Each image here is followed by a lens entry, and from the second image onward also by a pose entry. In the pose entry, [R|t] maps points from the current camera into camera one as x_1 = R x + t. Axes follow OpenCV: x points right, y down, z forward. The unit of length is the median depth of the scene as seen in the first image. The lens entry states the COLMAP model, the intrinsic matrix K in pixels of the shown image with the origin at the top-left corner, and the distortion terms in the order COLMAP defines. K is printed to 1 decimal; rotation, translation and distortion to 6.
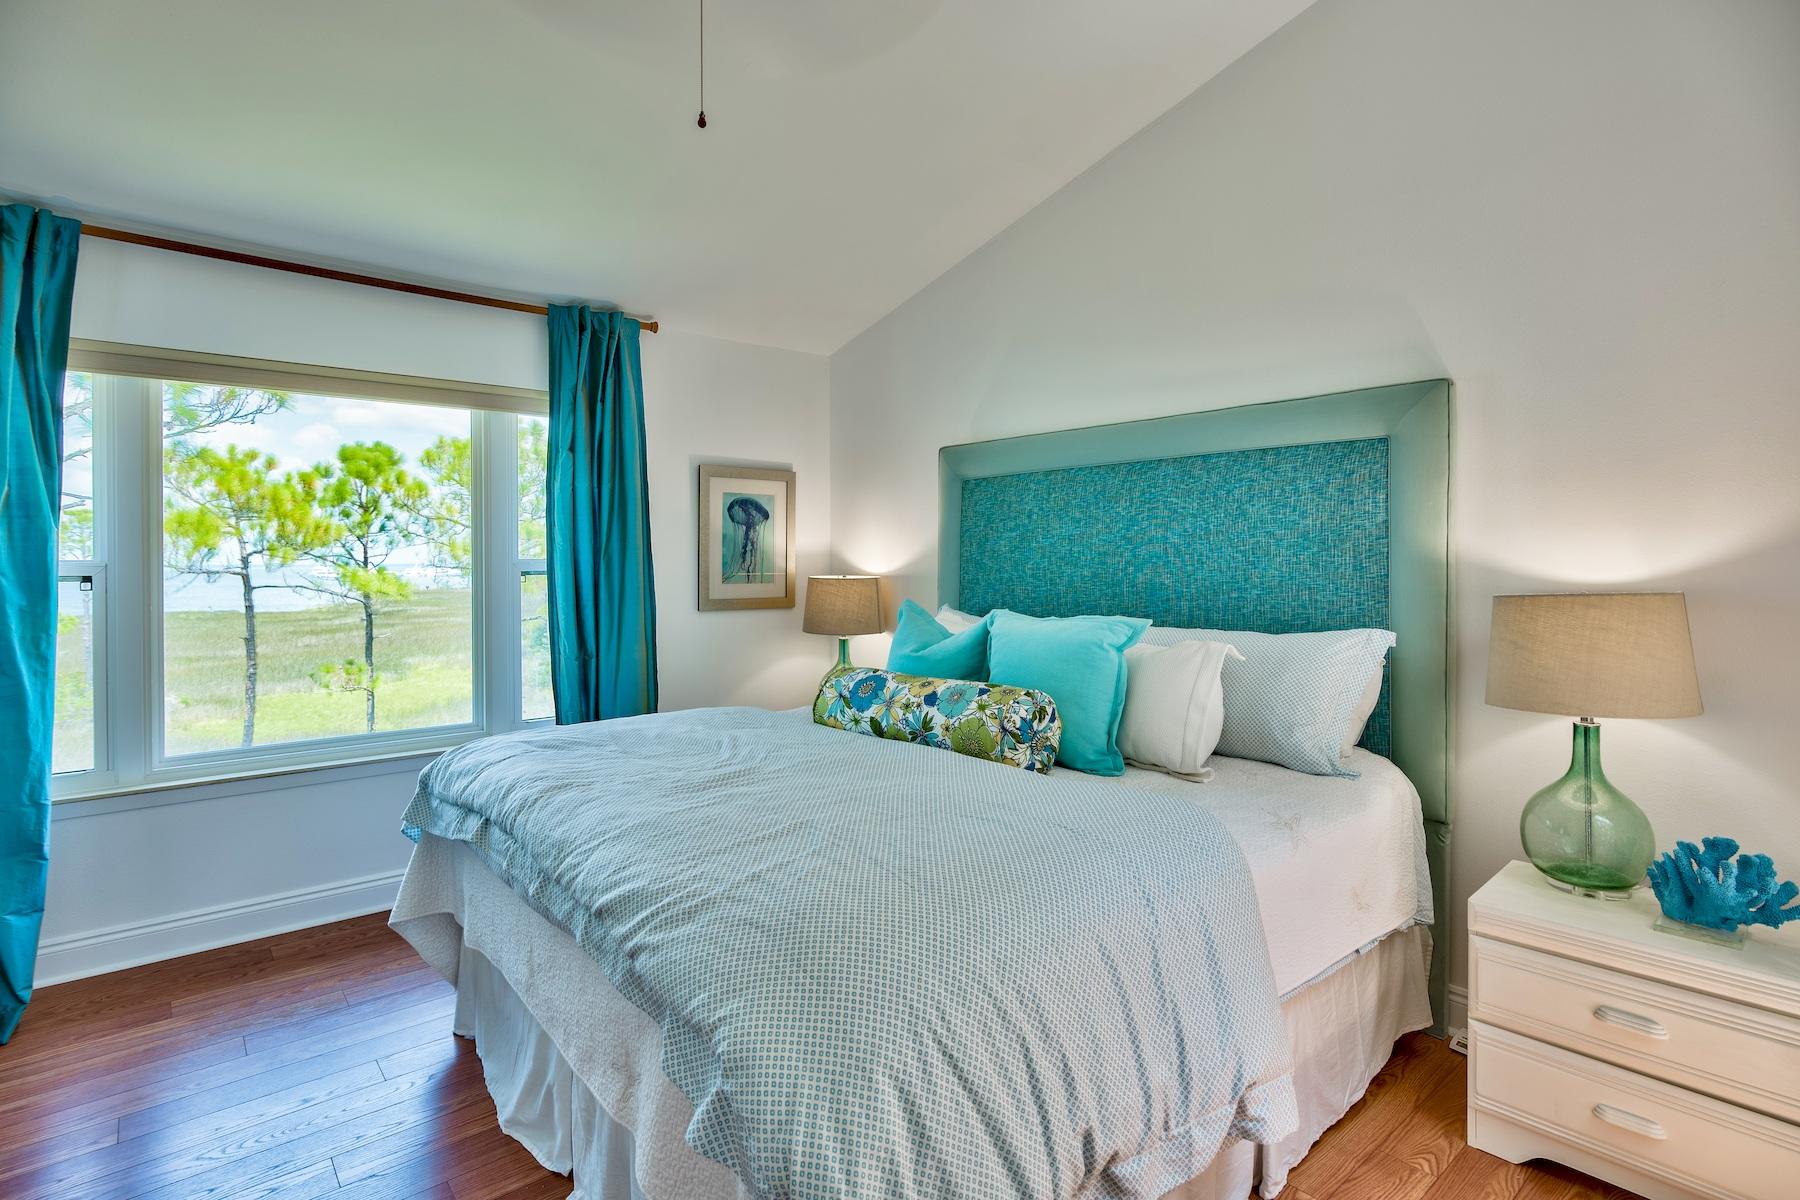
lens RADIAL K [[926.0, 0, 902.9], [0, 926.0, 563.8], [0, 0, 1]] dist [0.026136, 0.000190]
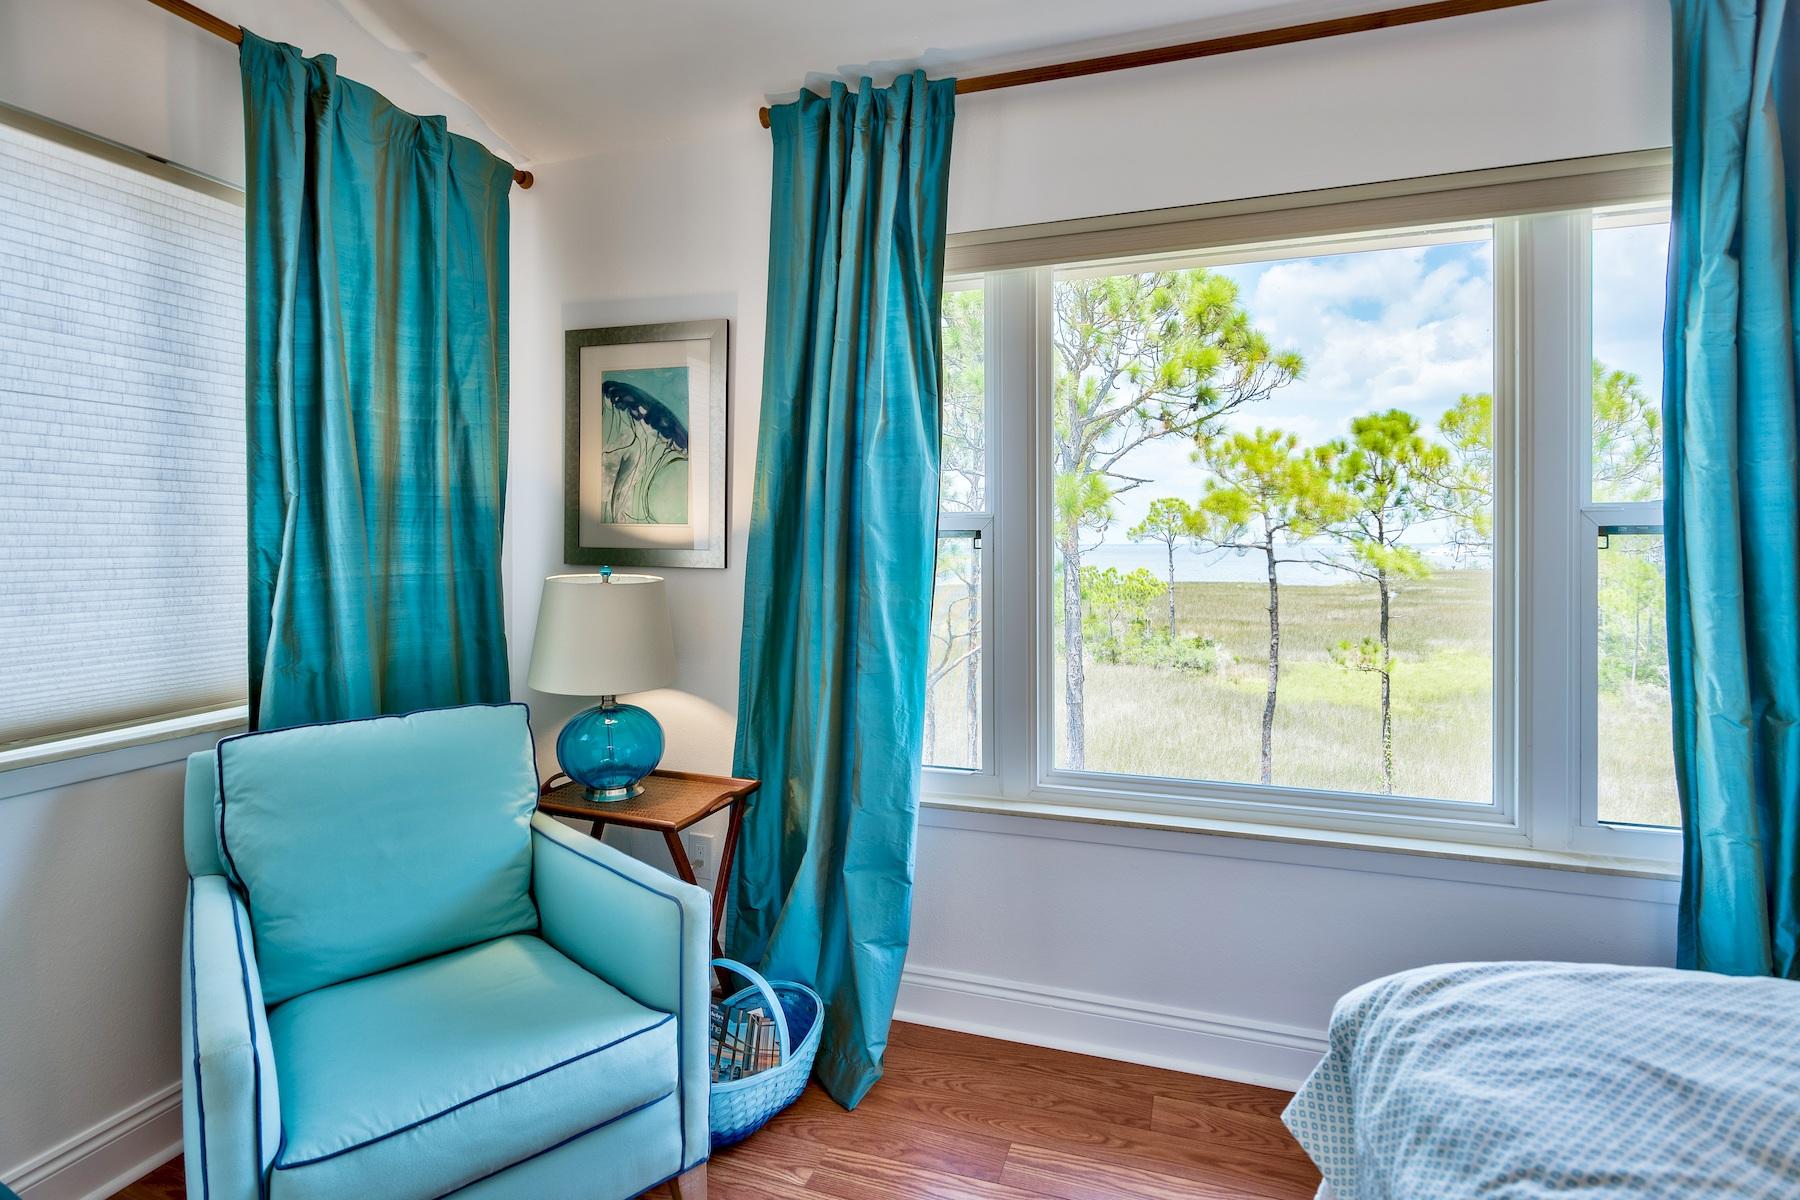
lens RADIAL K [[879.3, 0, 901.1], [0, 879.3, 540.0], [0, 0, 1]] dist [-0.003518, 0.007969]
pose [[0.510534, 0.003191, -0.859851, -0.058121], [-0.007606, 0.999971, -0.000805, 0.005214], [0.859824, 0.006951, 0.510544, 0.131180]]
